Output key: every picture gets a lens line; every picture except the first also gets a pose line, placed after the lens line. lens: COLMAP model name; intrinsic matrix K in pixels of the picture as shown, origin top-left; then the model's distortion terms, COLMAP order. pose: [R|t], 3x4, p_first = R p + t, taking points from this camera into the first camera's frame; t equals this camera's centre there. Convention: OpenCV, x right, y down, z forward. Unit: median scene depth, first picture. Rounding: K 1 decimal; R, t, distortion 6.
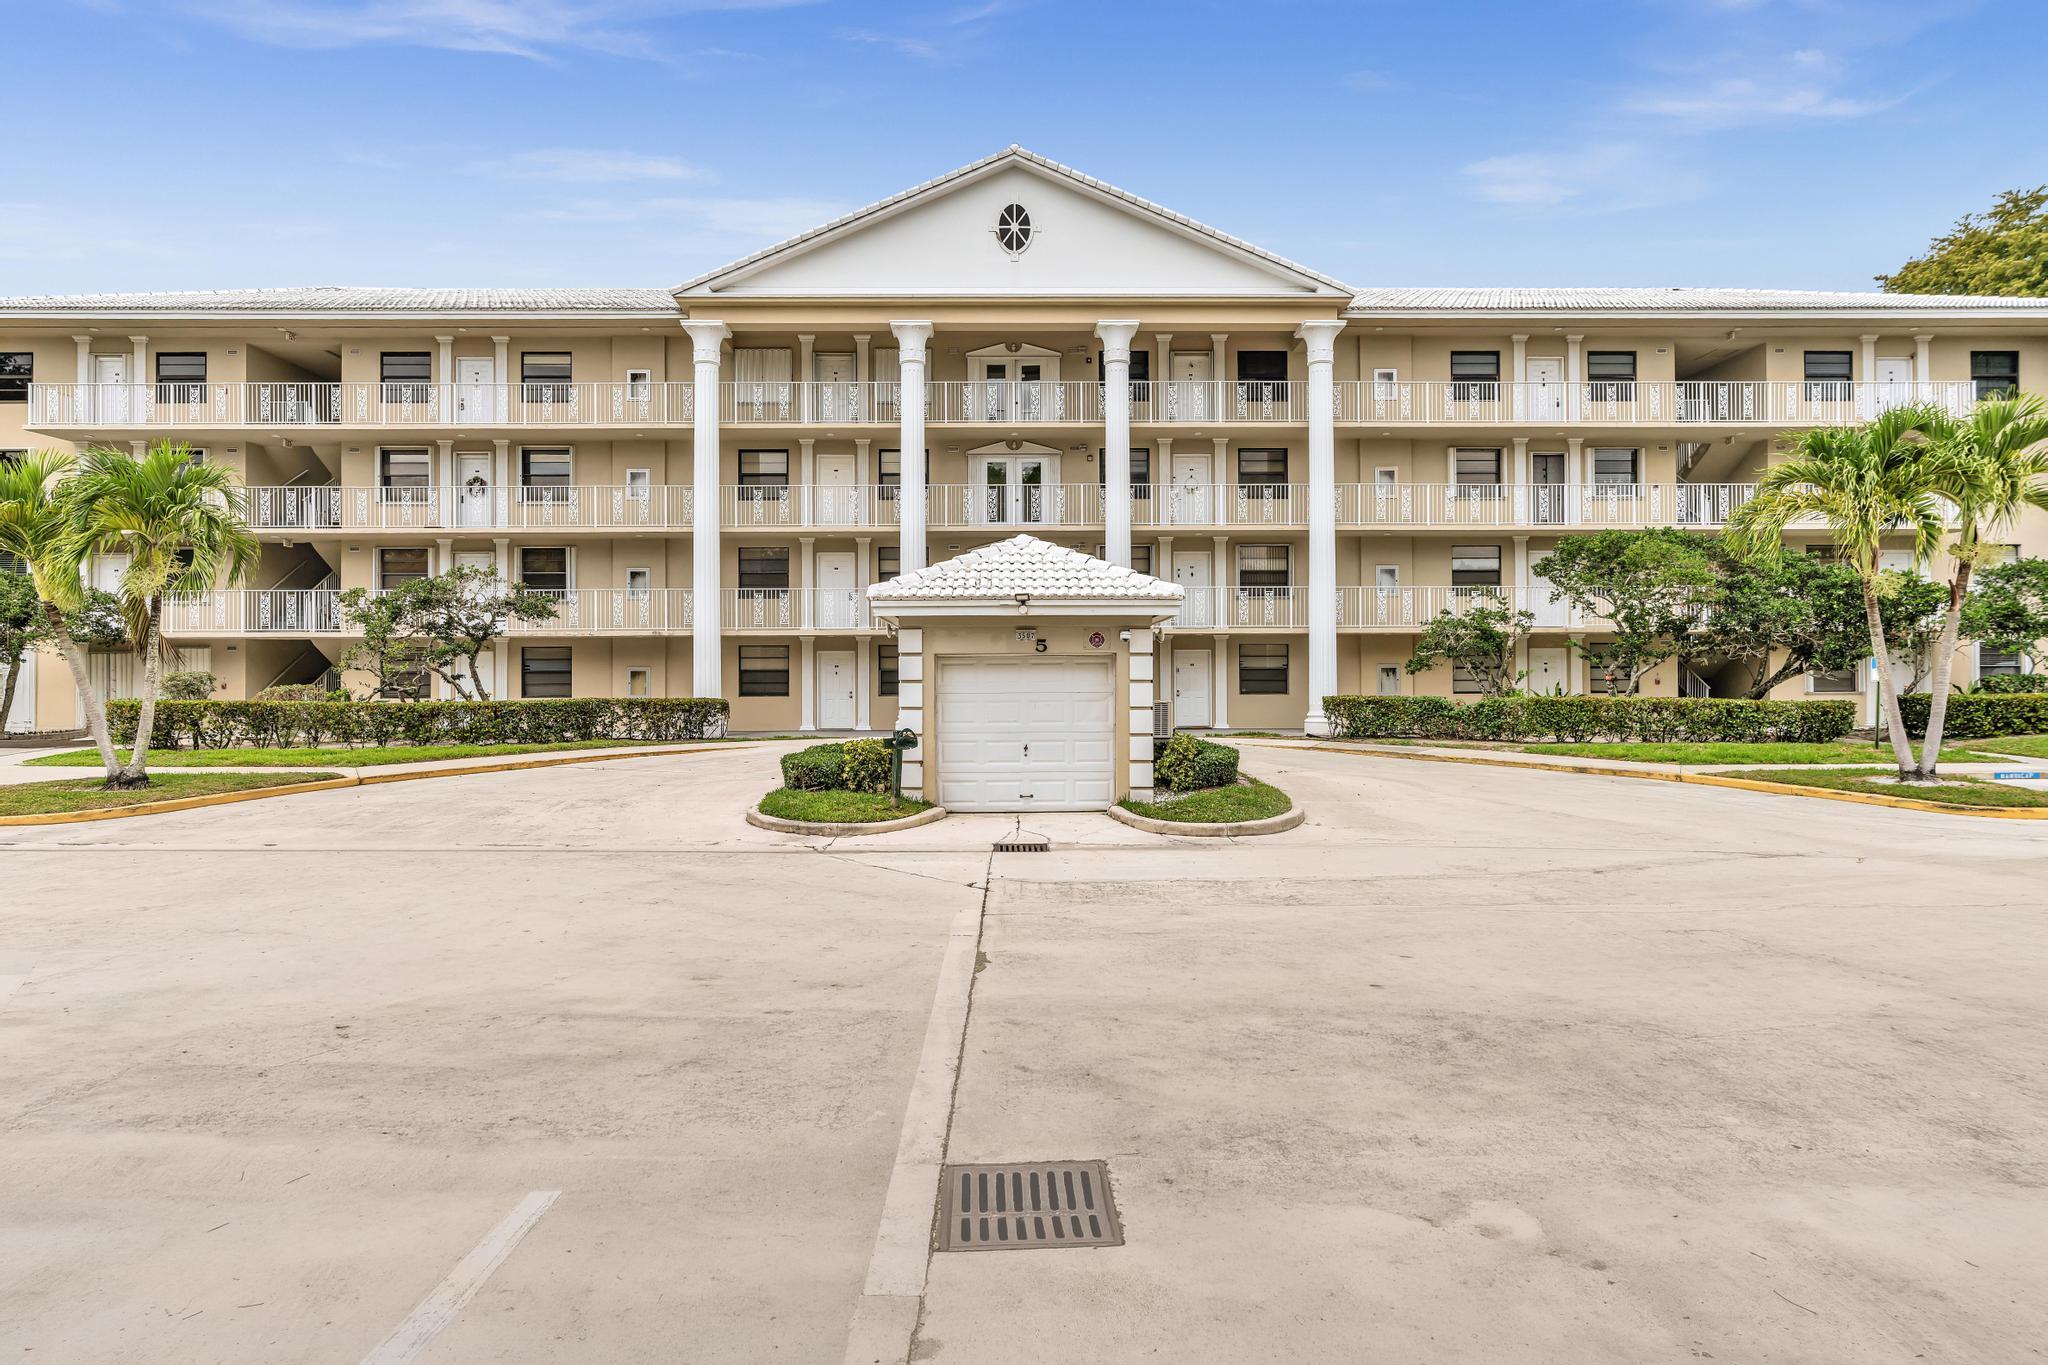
lens RADIAL K [[844.3, 0, 1023.6], [0, 844.3, 676.4], [0, 0, 1]] dist [0.000048, -0.000167]
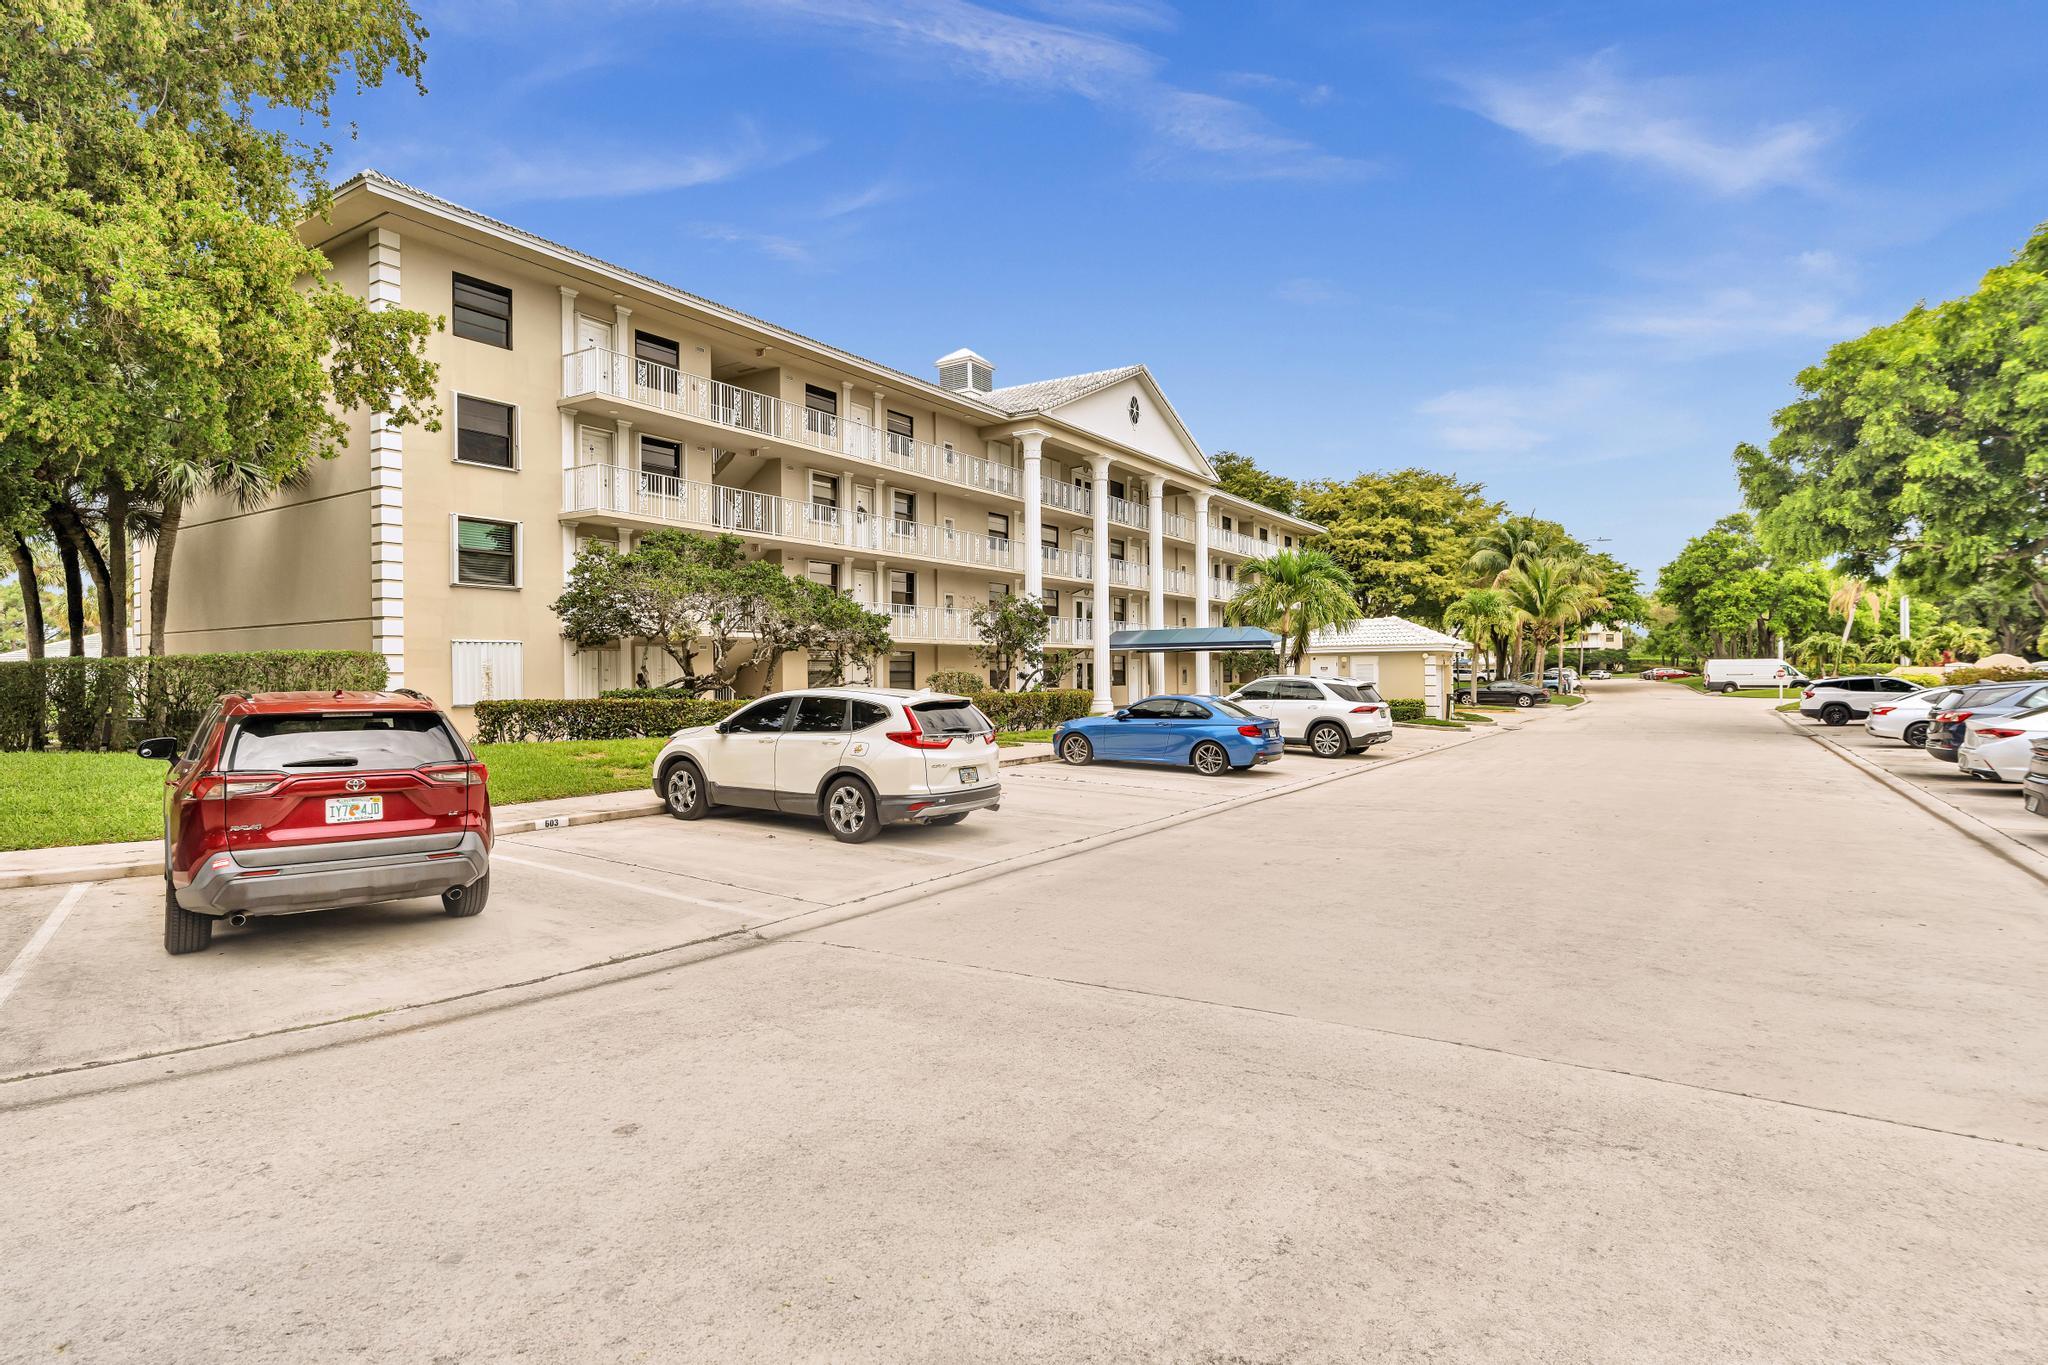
lens RADIAL K [[1068.7, 0, 1022.3], [0, 1068.7, 678.0], [0, 0, 1]] dist [-0.000871, 0.000003]
pose [[0.555483, -0.003437, 0.831521, -1.763067], [0.006229, 0.999981, -0.000028, 0.003988], [-0.831505, 0.005195, 0.555493, -0.002578]]
